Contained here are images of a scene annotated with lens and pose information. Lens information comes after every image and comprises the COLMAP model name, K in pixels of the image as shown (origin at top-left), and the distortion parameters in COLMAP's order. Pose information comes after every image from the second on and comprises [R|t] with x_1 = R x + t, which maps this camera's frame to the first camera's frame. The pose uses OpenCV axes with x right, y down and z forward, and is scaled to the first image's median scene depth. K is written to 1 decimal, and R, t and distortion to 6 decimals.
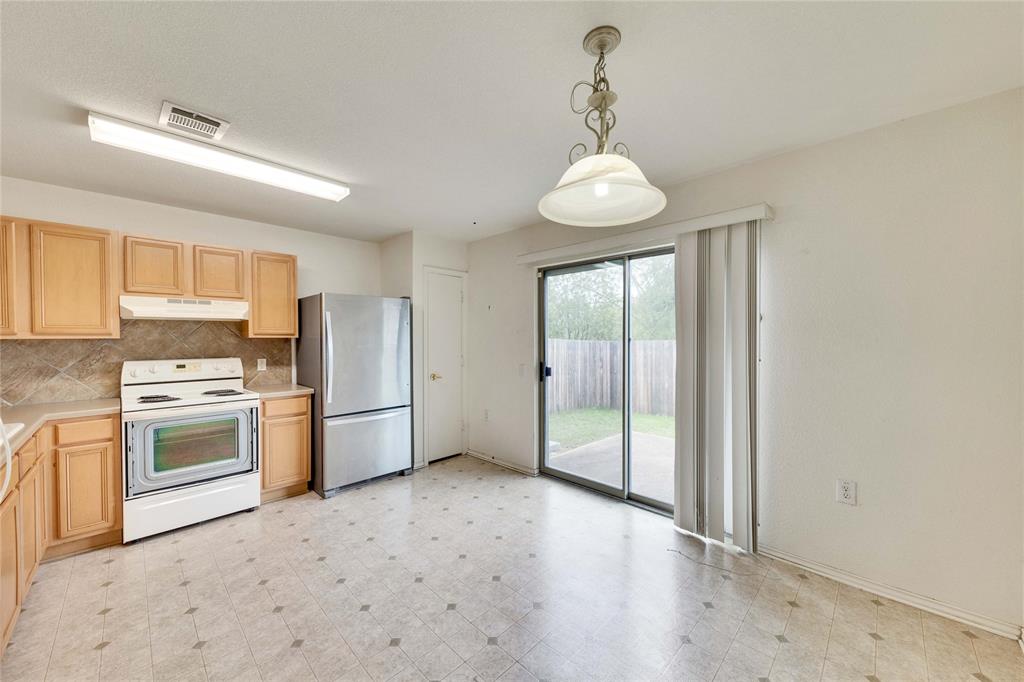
lens RADIAL K [[376.2, 0, 515.0], [0, 376.2, 343.0], [0, 0, 1]] dist [0.006334, -0.003443]
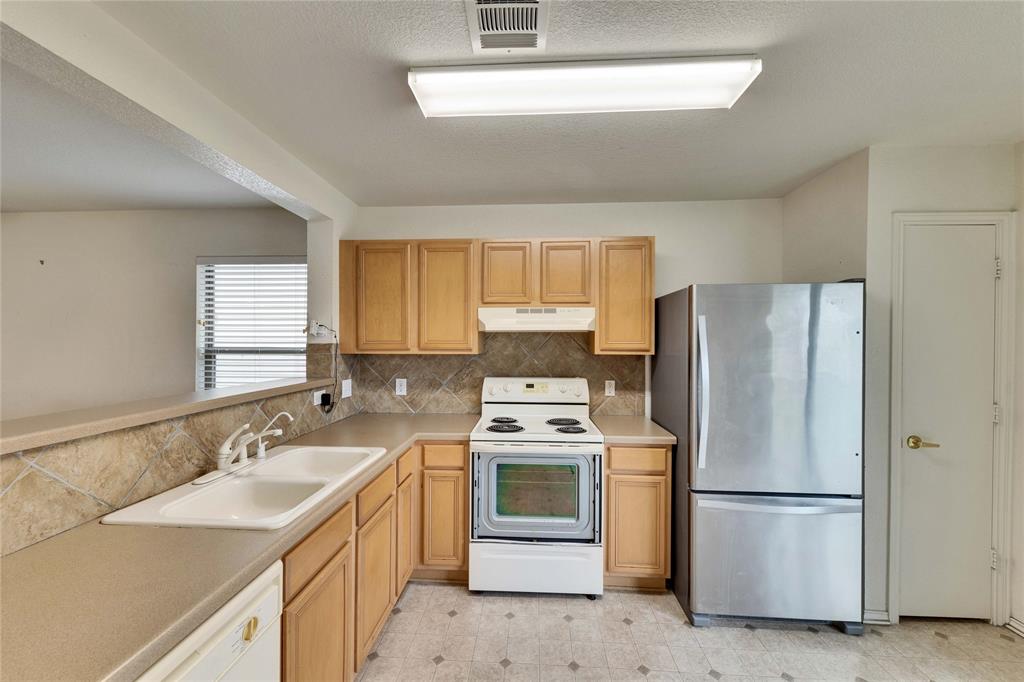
lens RADIAL K [[398.1, 0, 511.1], [0, 398.1, 341.5], [0, 0, 1]] dist [0.005168, -0.000868]
pose [[0.654967, 0.007513, -0.755620, -0.228466], [-0.016563, 0.999853, -0.004416, -0.035672], [0.755476, 0.015407, 0.654996, 0.376020]]
